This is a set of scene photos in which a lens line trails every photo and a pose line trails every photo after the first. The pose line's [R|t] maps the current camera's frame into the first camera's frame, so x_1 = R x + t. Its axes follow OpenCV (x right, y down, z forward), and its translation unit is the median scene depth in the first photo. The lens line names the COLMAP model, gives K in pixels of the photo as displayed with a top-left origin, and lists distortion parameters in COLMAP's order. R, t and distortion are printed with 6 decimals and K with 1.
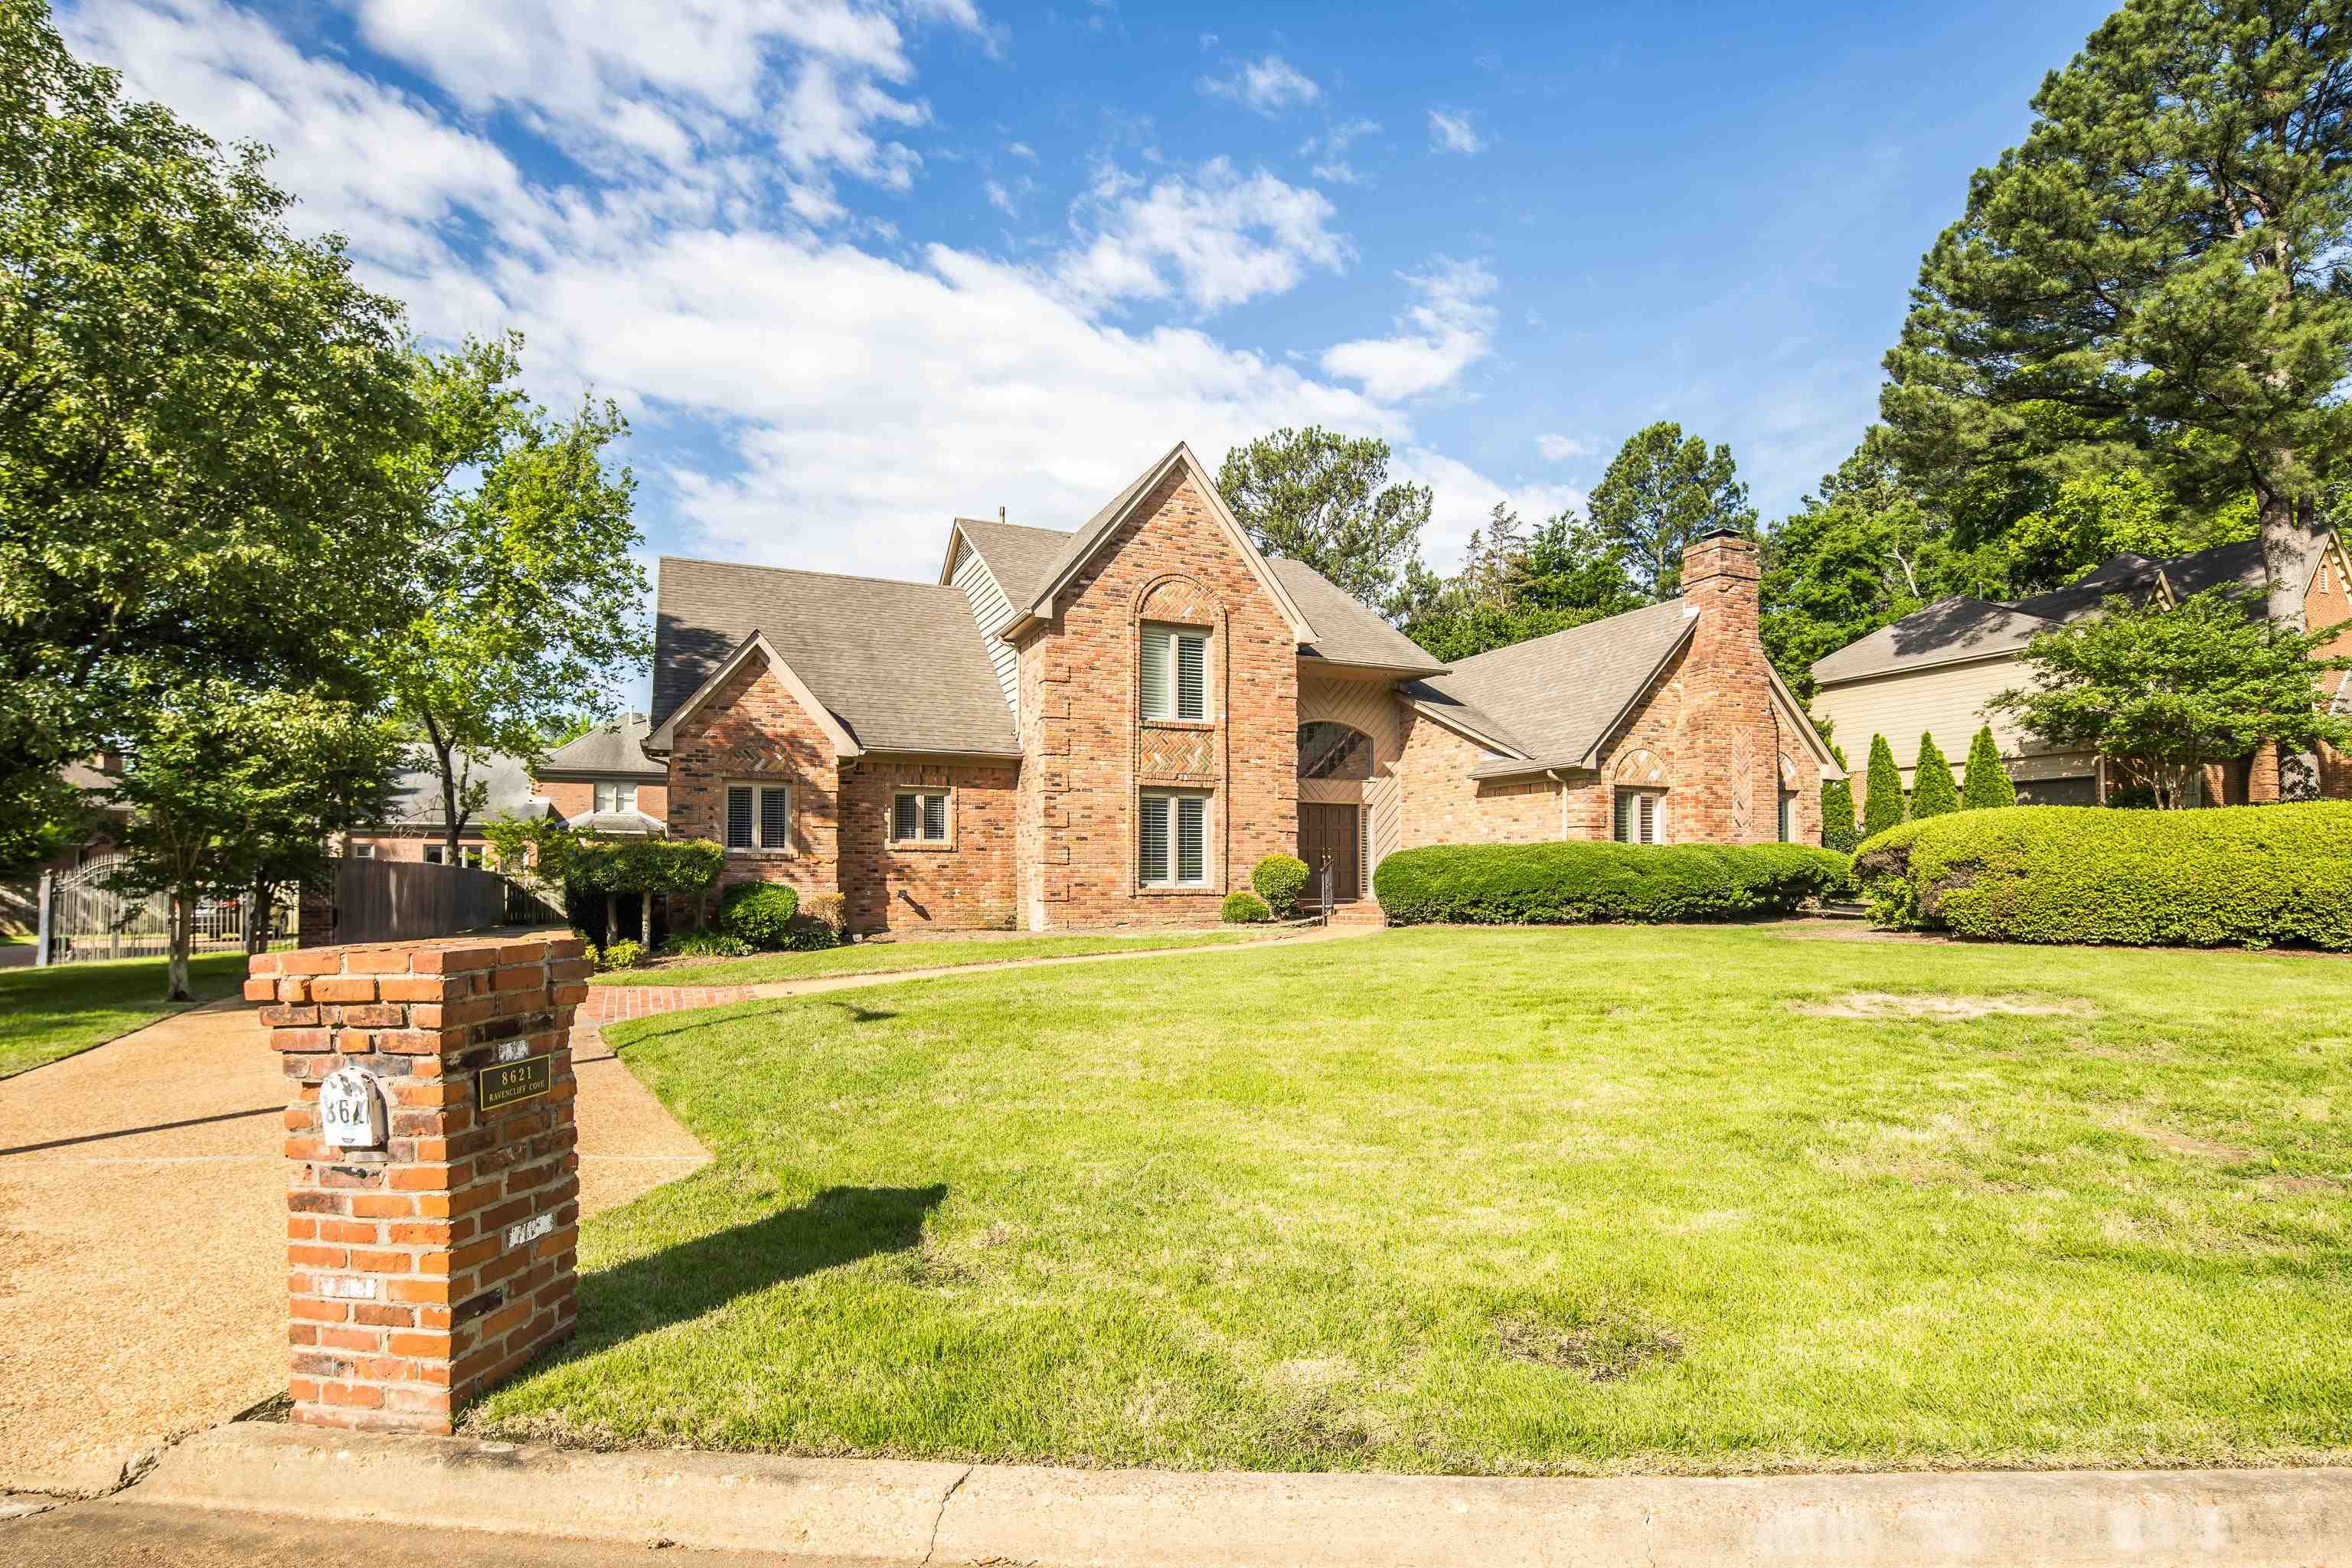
lens RADIAL K [[1140.2, 0, 1167.1], [0, 1140.2, 850.9], [0, 0, 1]] dist [0.020377, -0.014246]
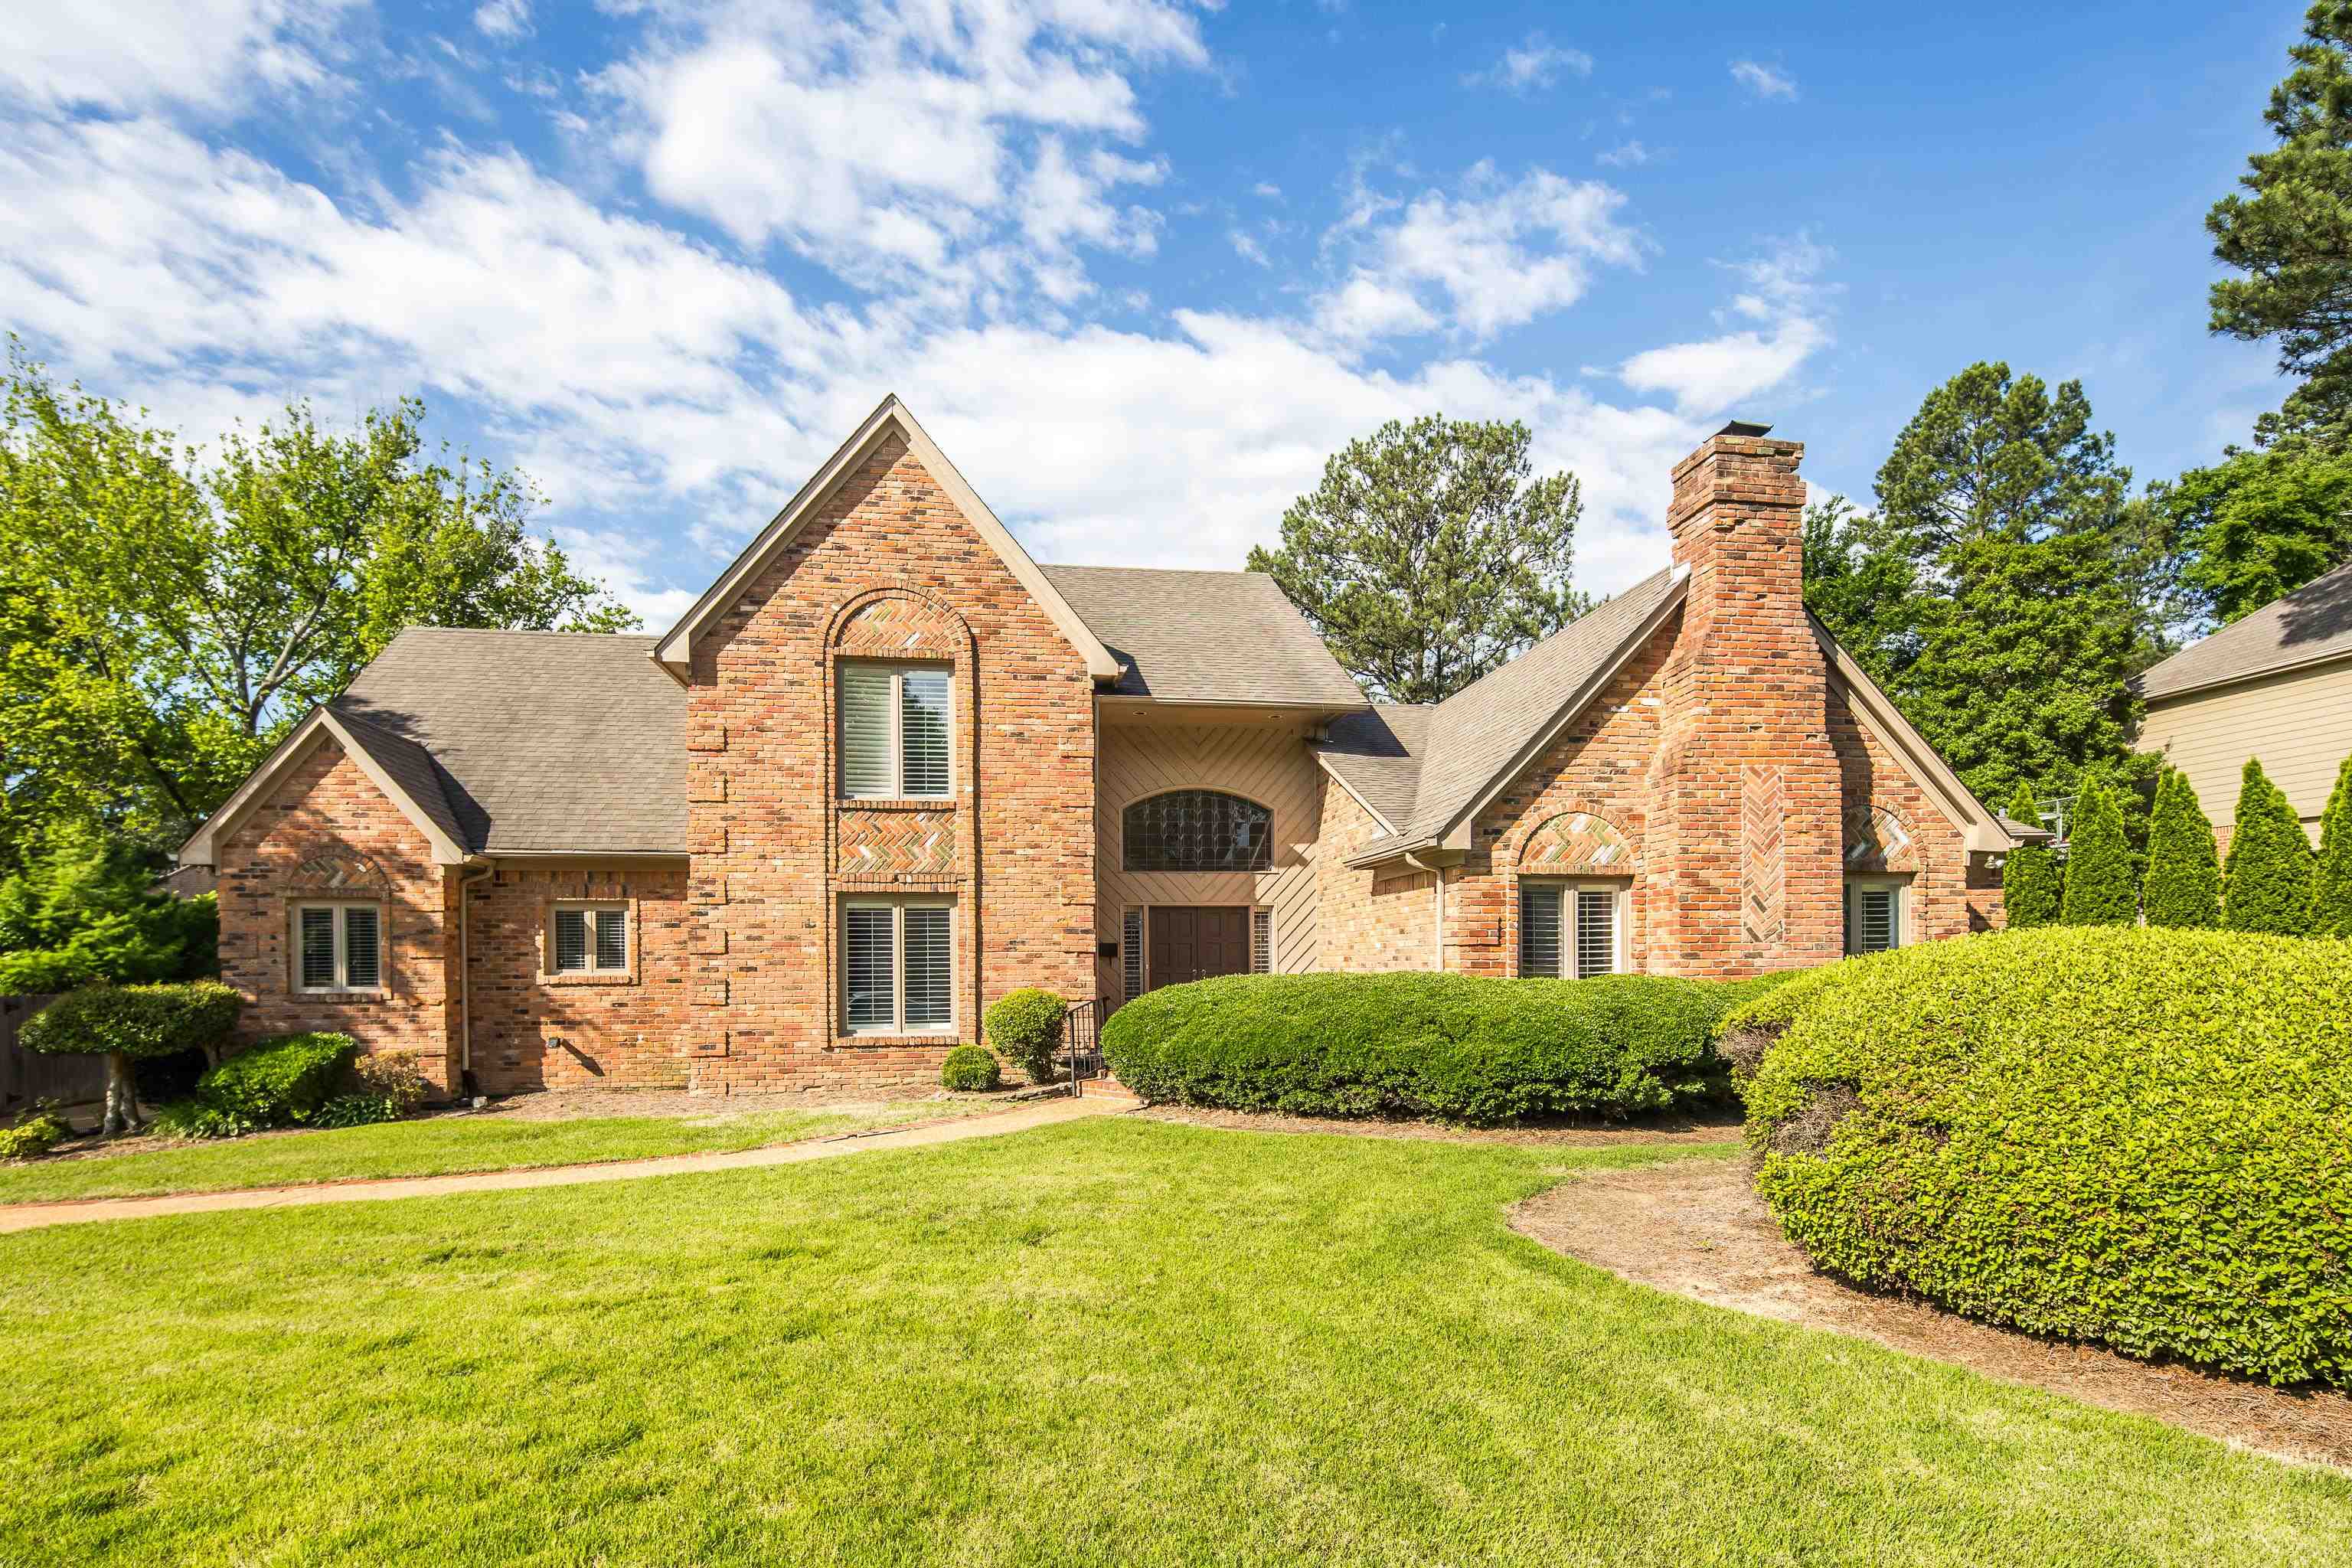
lens RADIAL K [[1175.8, 0, 1162.2], [0, 1175.8, 965.0], [0, 0, 1]] dist [0.014095, -0.009098]
pose [[0.965801, -0.007449, -0.259176, 0.349942], [0.013664, 0.999660, 0.022187, -0.024937], [0.258923, -0.024970, 0.965575, 0.336313]]
